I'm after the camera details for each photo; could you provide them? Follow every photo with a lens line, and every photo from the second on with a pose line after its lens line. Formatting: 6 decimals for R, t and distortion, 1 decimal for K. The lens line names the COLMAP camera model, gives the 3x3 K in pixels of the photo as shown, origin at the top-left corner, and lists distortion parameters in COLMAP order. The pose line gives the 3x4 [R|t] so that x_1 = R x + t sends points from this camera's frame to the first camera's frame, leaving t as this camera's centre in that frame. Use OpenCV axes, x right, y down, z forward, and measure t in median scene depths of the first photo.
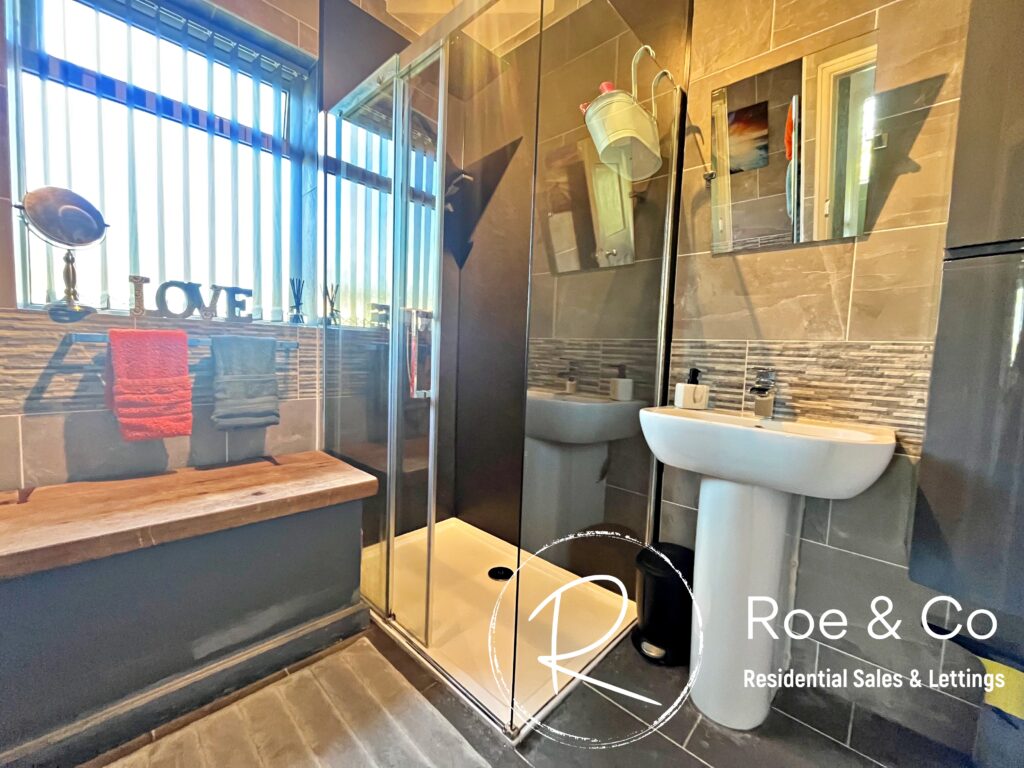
lens RADIAL K [[413.4, 0, 557.5], [0, 413.4, 383.1], [0, 0, 1]] dist [-0.001382, -0.000538]
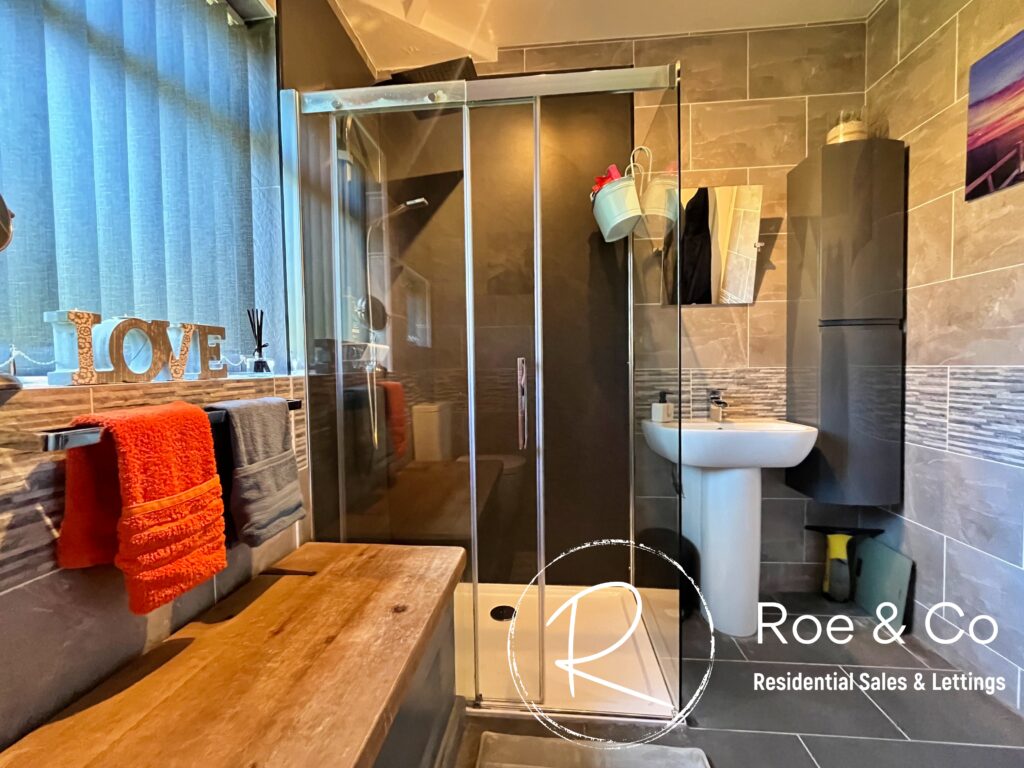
lens RADIAL K [[413.4, 0, 521.0], [0, 413.4, 378.6], [0, 0, 1]] dist [-0.001382, -0.000538]
pose [[0.801957, -0.067763, 0.593526, -0.927158], [0.084708, 0.996406, -0.000696, -0.128652], [-0.591345, 0.050835, 0.804815, 0.226576]]
